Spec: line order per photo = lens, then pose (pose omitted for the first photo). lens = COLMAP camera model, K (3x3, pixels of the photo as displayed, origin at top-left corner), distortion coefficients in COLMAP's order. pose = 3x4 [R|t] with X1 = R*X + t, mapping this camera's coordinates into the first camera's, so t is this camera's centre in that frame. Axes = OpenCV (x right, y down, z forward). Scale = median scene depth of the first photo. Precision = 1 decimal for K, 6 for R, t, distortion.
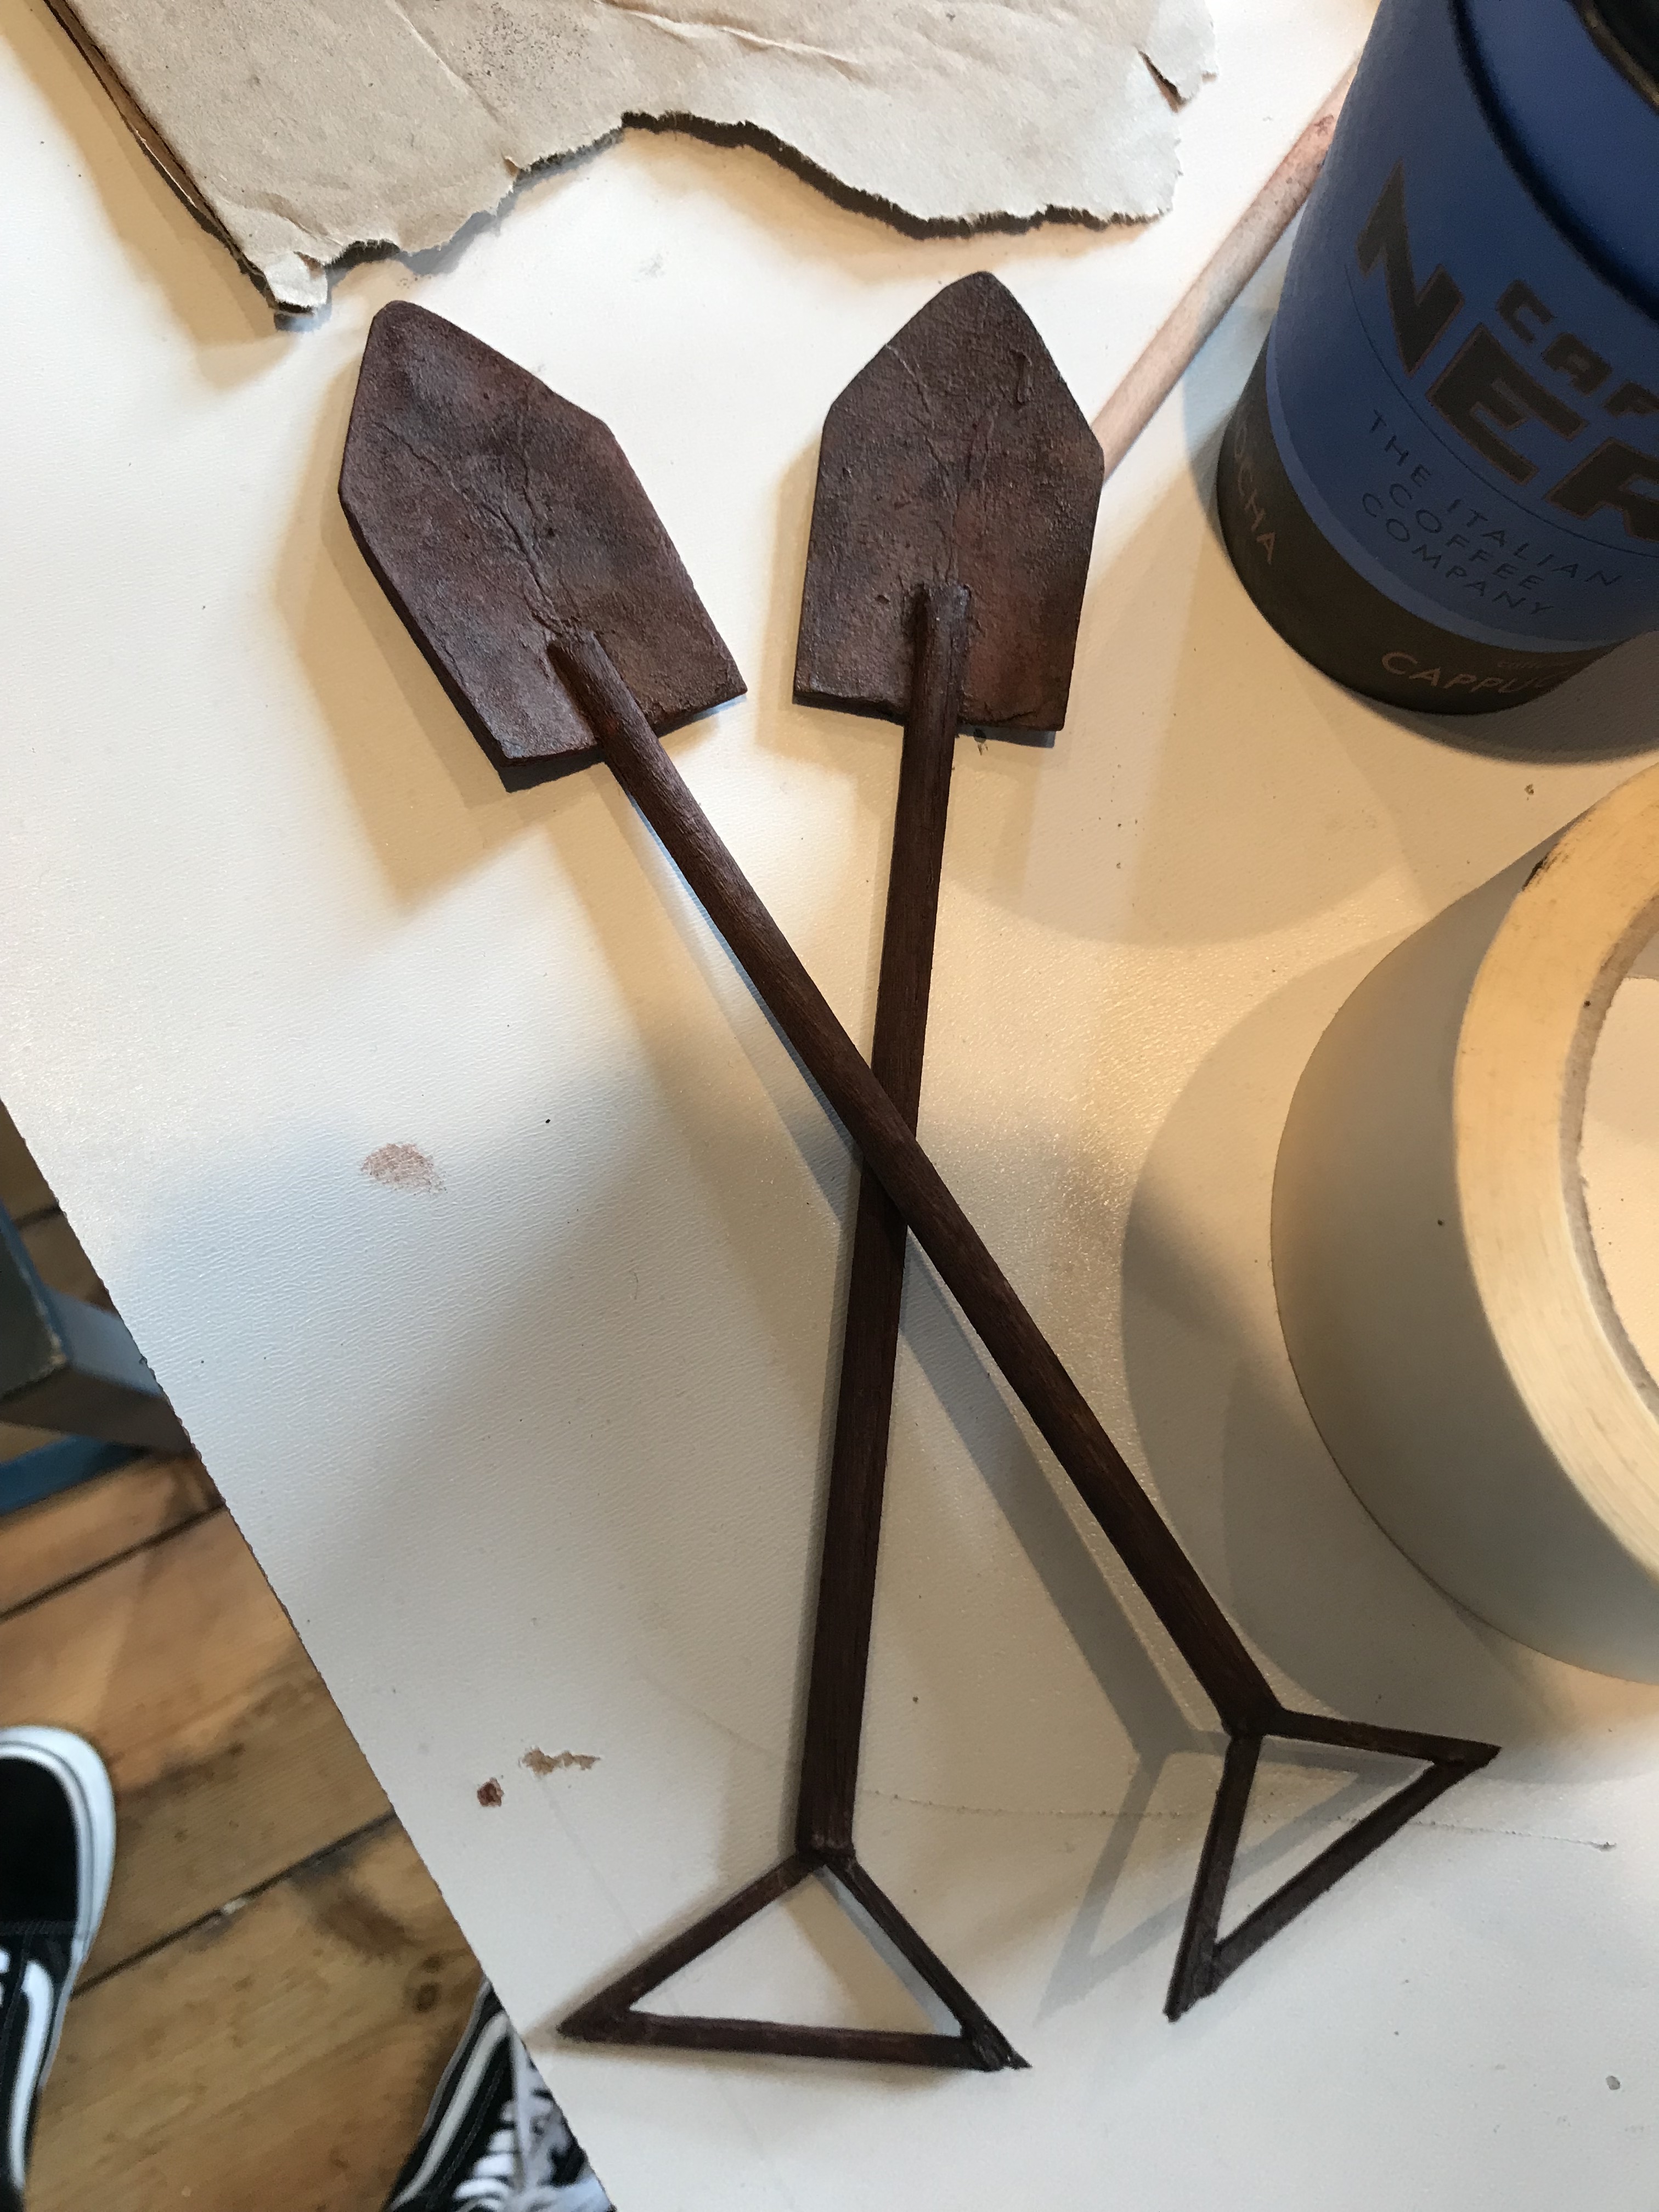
lens RADIAL K [[1782.2, 0, 832.9], [0, 1782.2, 1113.0], [0, 0, 1]] dist [0.008907, -0.015664]
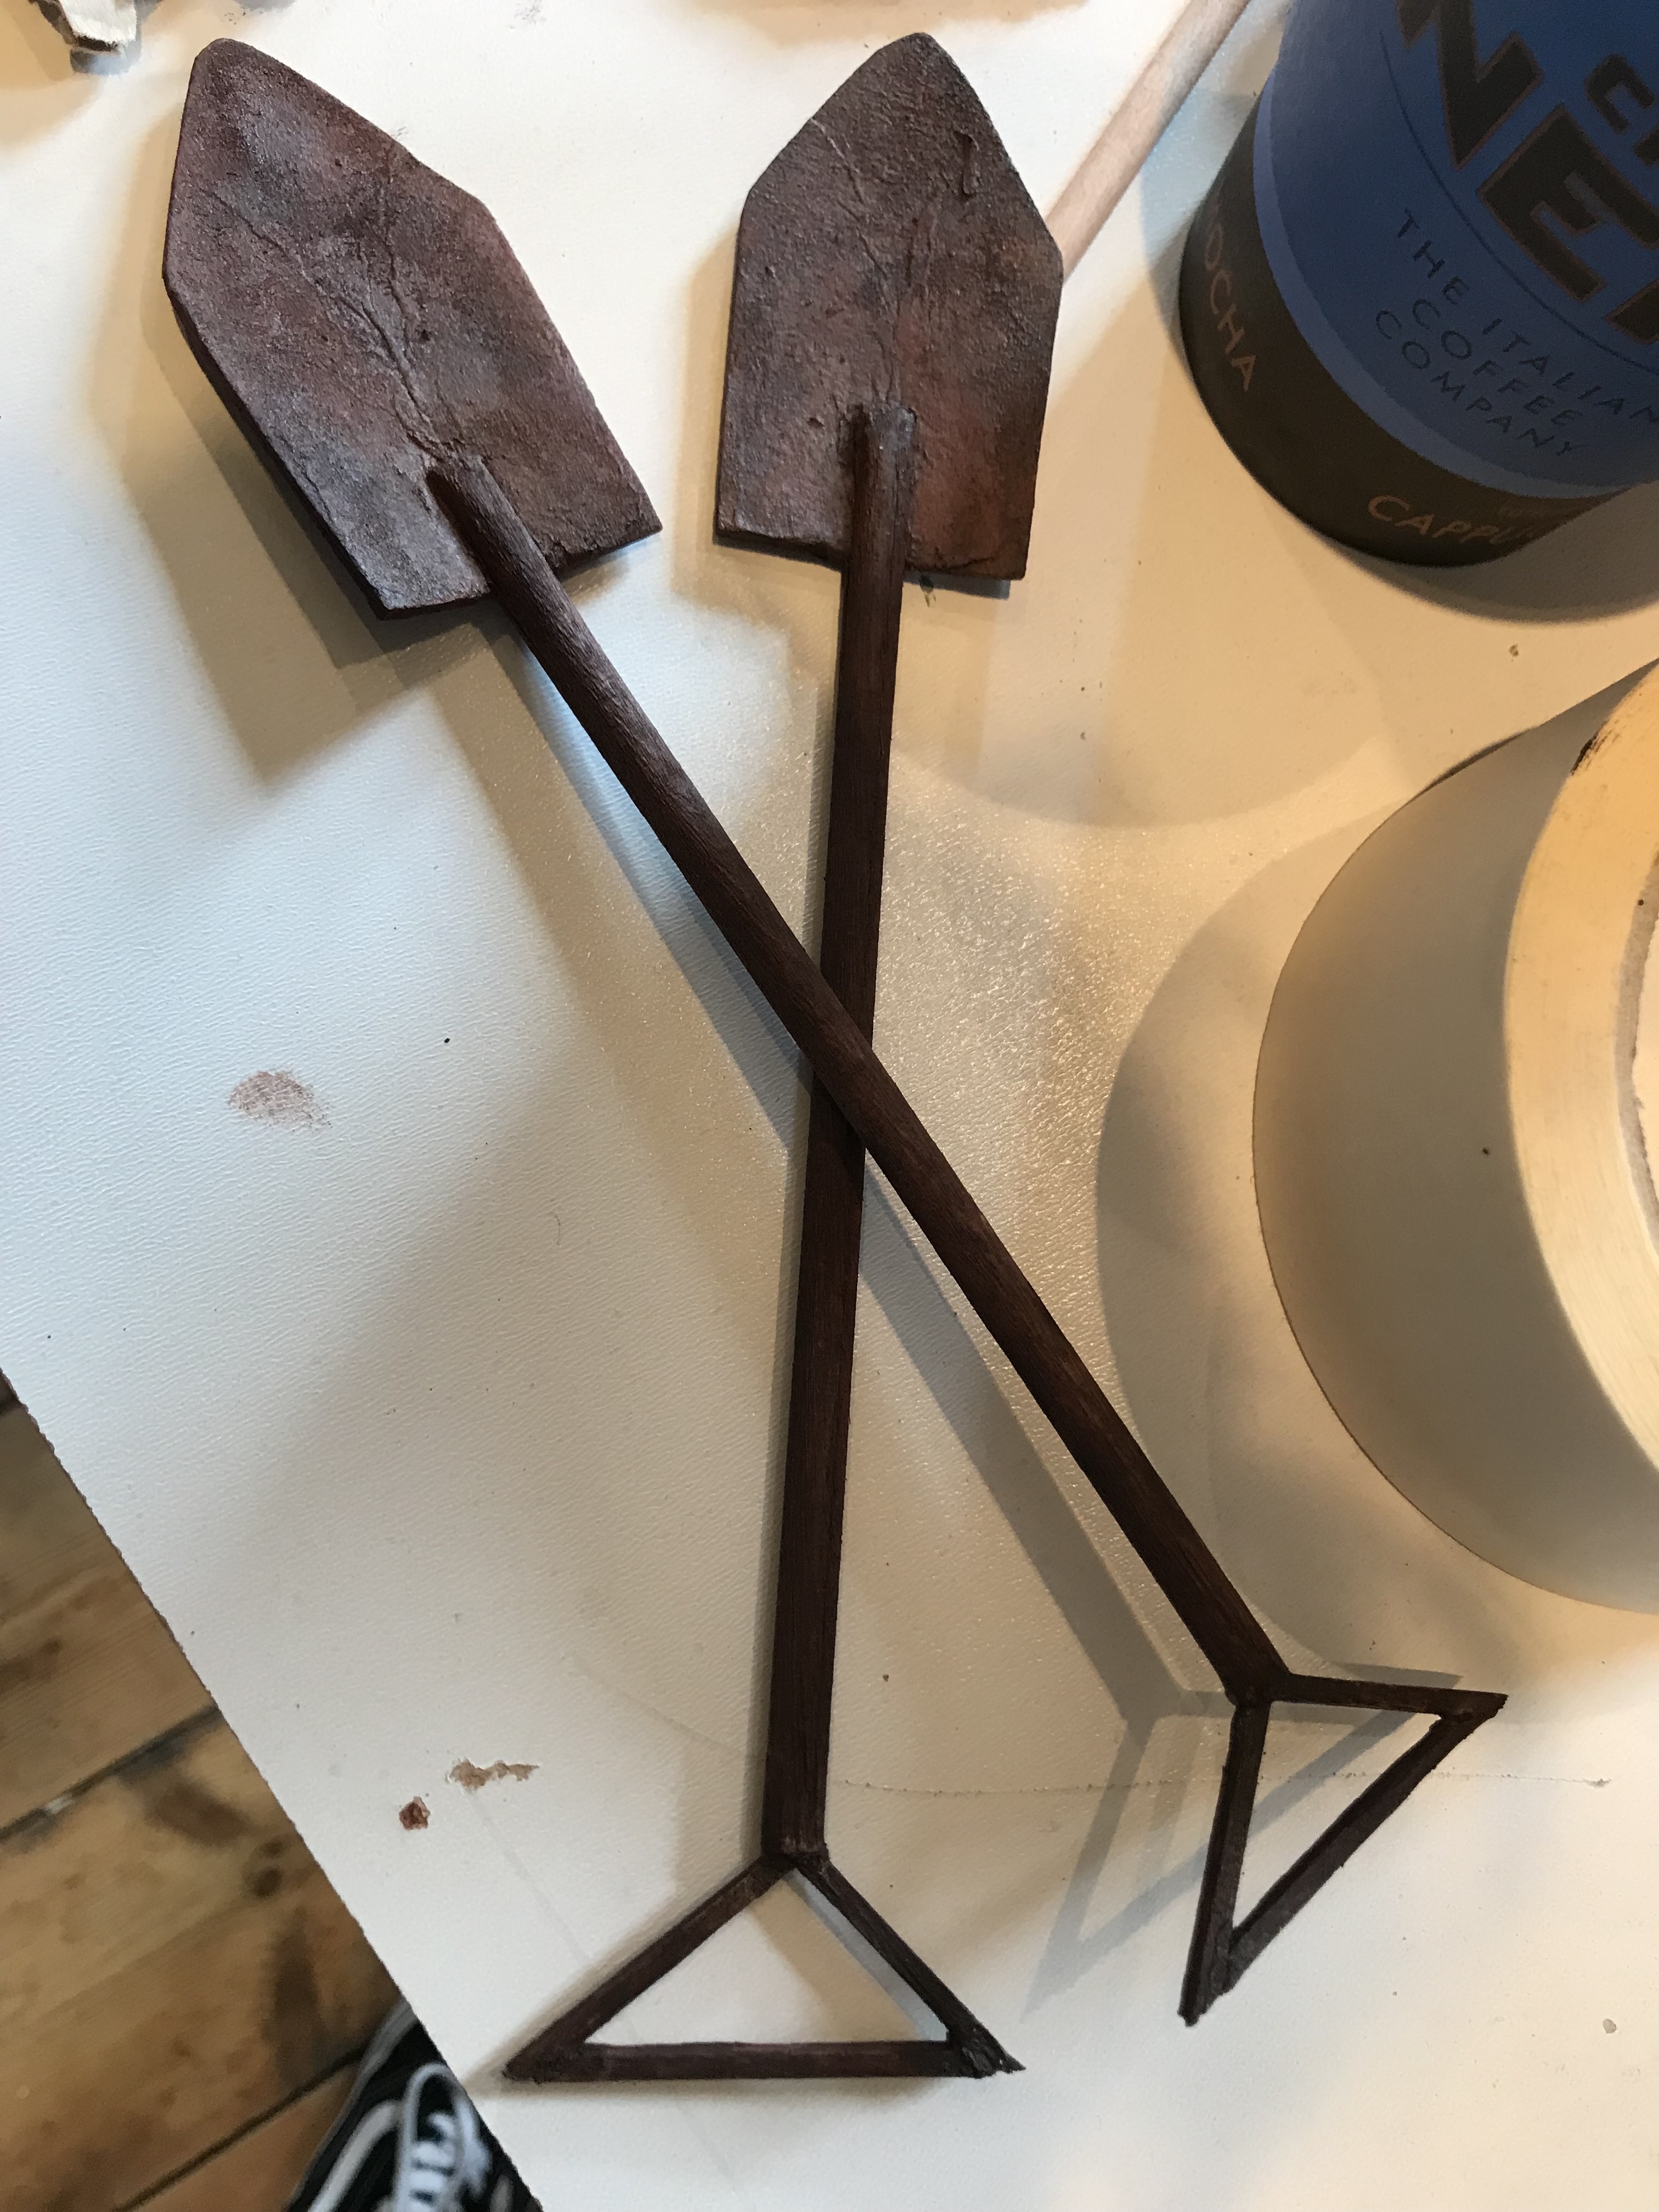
lens RADIAL K [[1782.2, 0, 823.0], [0, 1782.2, 1096.5], [0, 0, 1]] dist [0.008907, -0.015664]
pose [[0.994364, -0.020131, 0.104087, -0.070464], [0.011685, 0.996635, 0.081125, -0.036161], [-0.105370, -0.079451, 0.991254, 0.127042]]
